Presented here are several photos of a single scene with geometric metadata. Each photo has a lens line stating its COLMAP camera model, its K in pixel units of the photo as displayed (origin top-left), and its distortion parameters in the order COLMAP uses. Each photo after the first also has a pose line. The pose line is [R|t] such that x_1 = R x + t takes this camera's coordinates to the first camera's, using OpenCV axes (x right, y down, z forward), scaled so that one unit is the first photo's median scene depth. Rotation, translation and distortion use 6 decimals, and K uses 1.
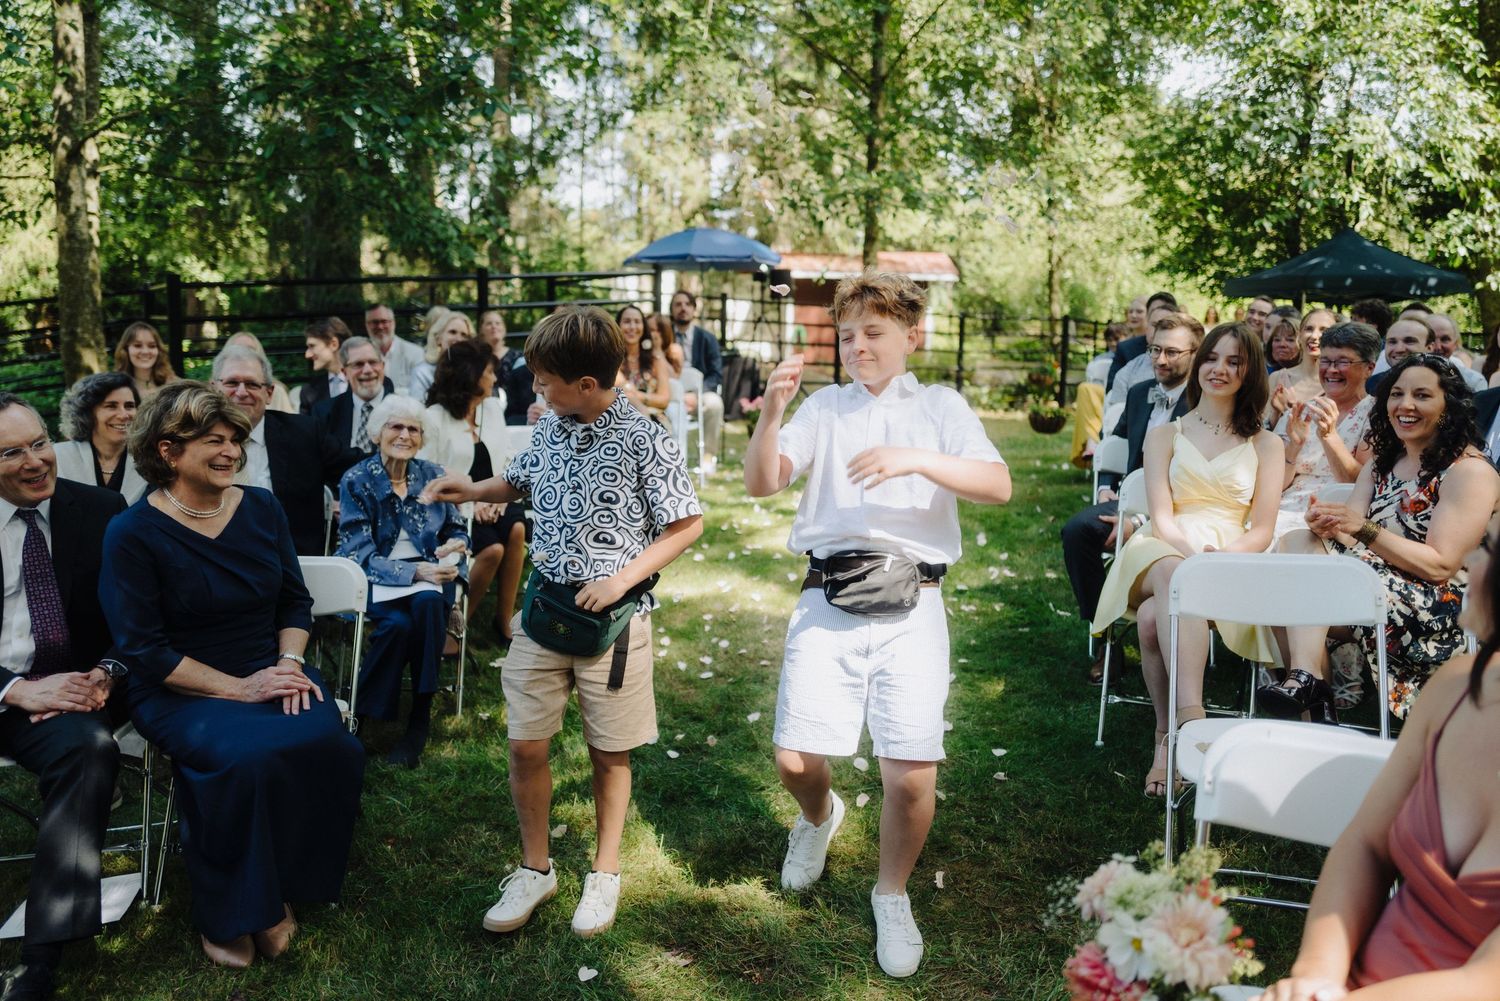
lens RADIAL K [[1136.0, 0, 755.2], [0, 1136.0, 497.0], [0, 0, 1]] dist [-0.036652, 0.050573]
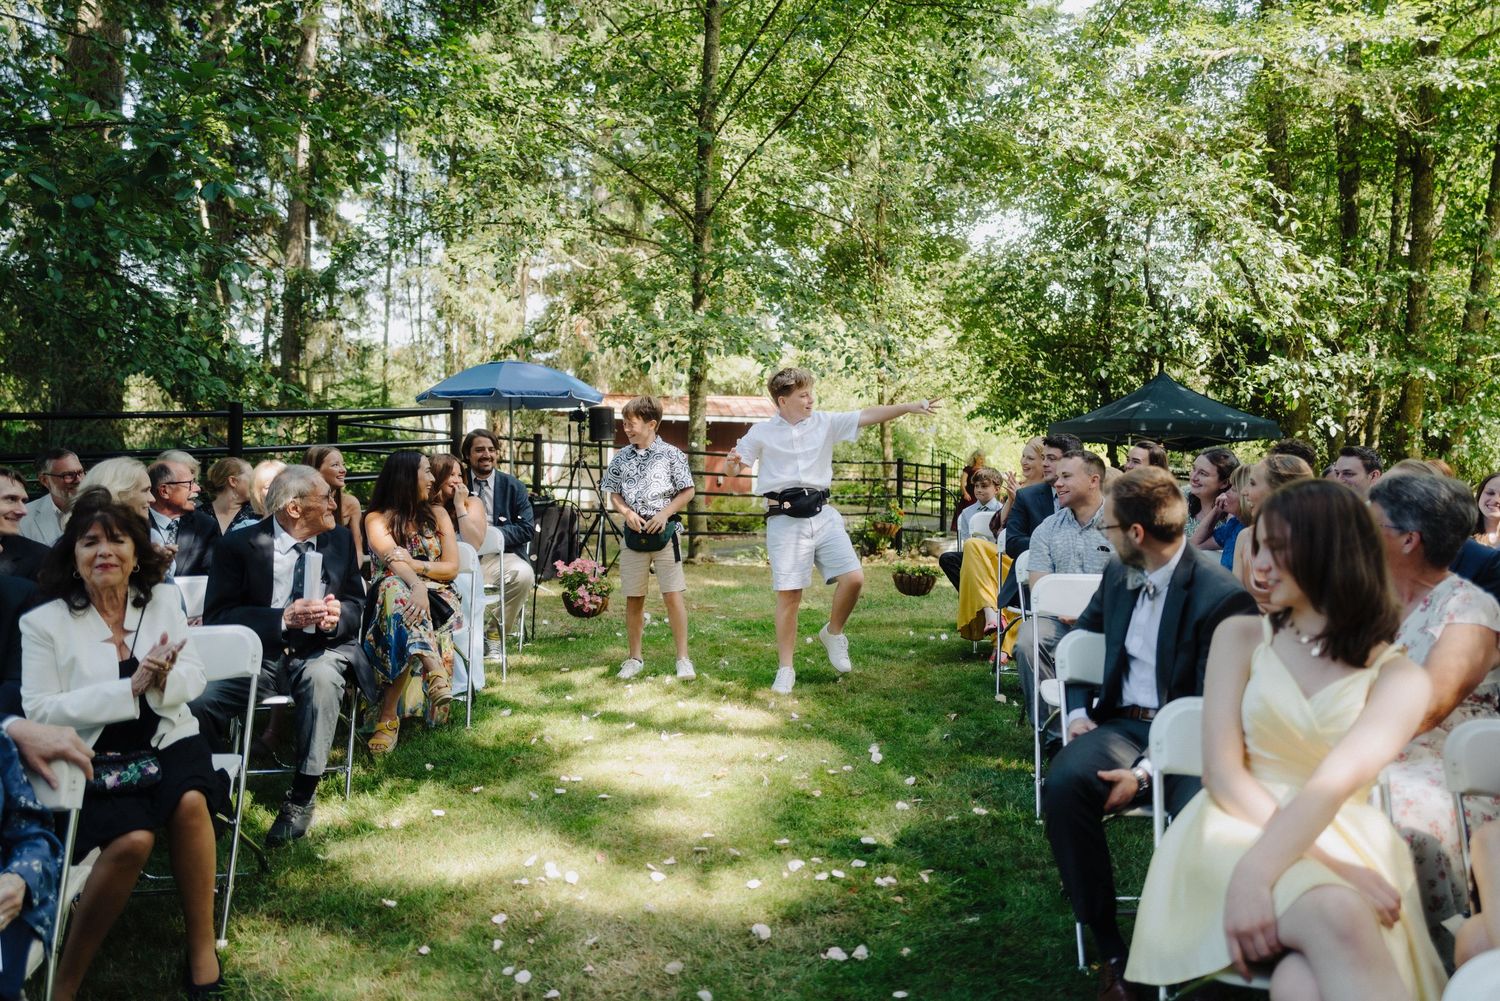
lens RADIAL K [[1136.0, 0, 764.1], [0, 1136.0, 510.6], [0, 0, 1]] dist [-0.036652, 0.050573]
pose [[0.986225, -0.007378, 0.165242, 0.001035], [0.025923, 0.993554, -0.110352, -0.019618], [-0.163363, 0.113115, 0.980060, 0.116149]]
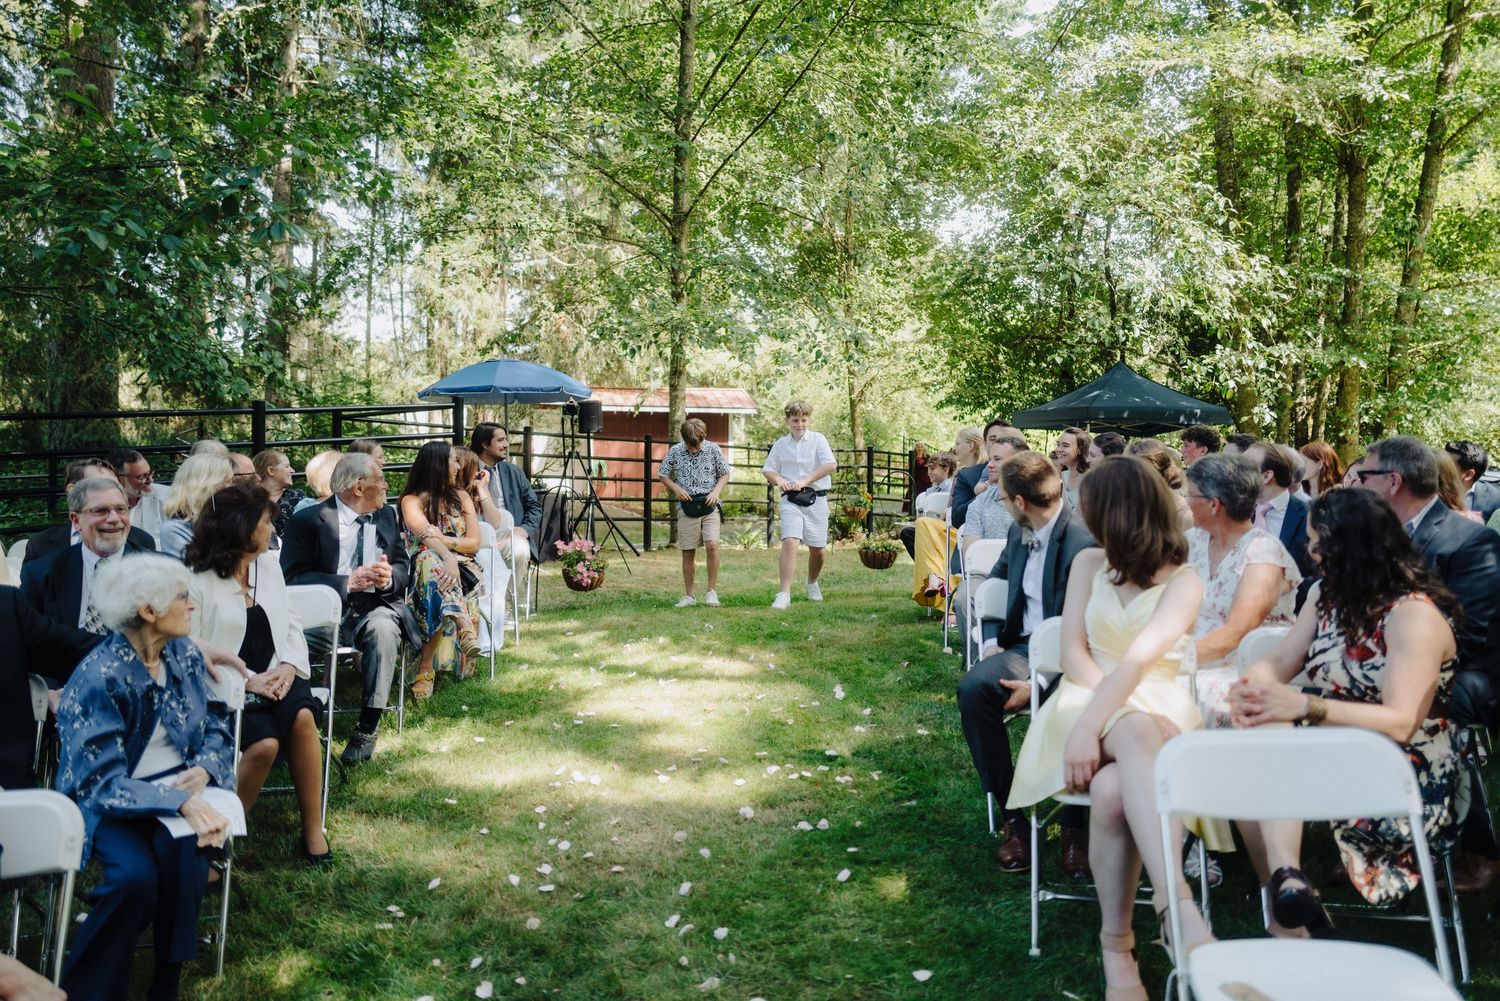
lens RADIAL K [[1136.0, 0, 760.4], [0, 1136.0, 504.3], [0, 0, 1]] dist [-0.036652, 0.050573]
pose [[0.982963, -0.018100, 0.182910, -0.011716], [0.038101, 0.993589, -0.106438, -0.008368], [-0.179811, 0.111594, 0.977351, 0.049761]]
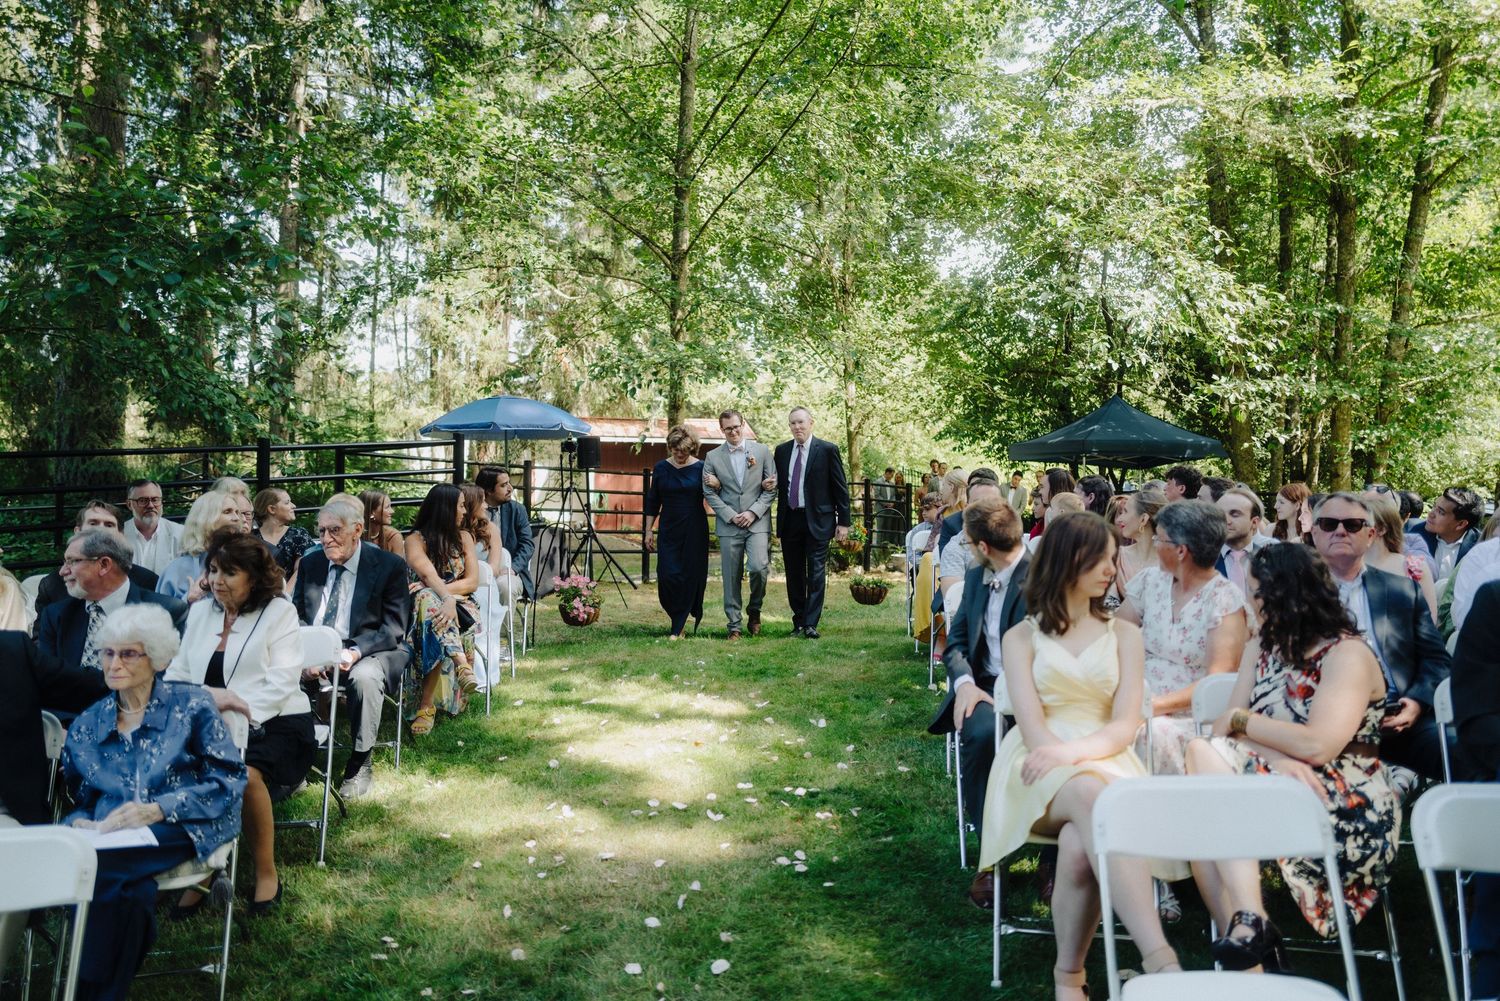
lens RADIAL K [[1136.0, 0, 759.4], [0, 1136.0, 506.8], [0, 0, 1]] dist [-0.036652, 0.050573]
pose [[0.983605, -0.012185, 0.179922, -0.008481], [0.035878, 0.990992, -0.129026, -0.011840], [-0.176729, 0.133366, 0.975182, 0.034424]]
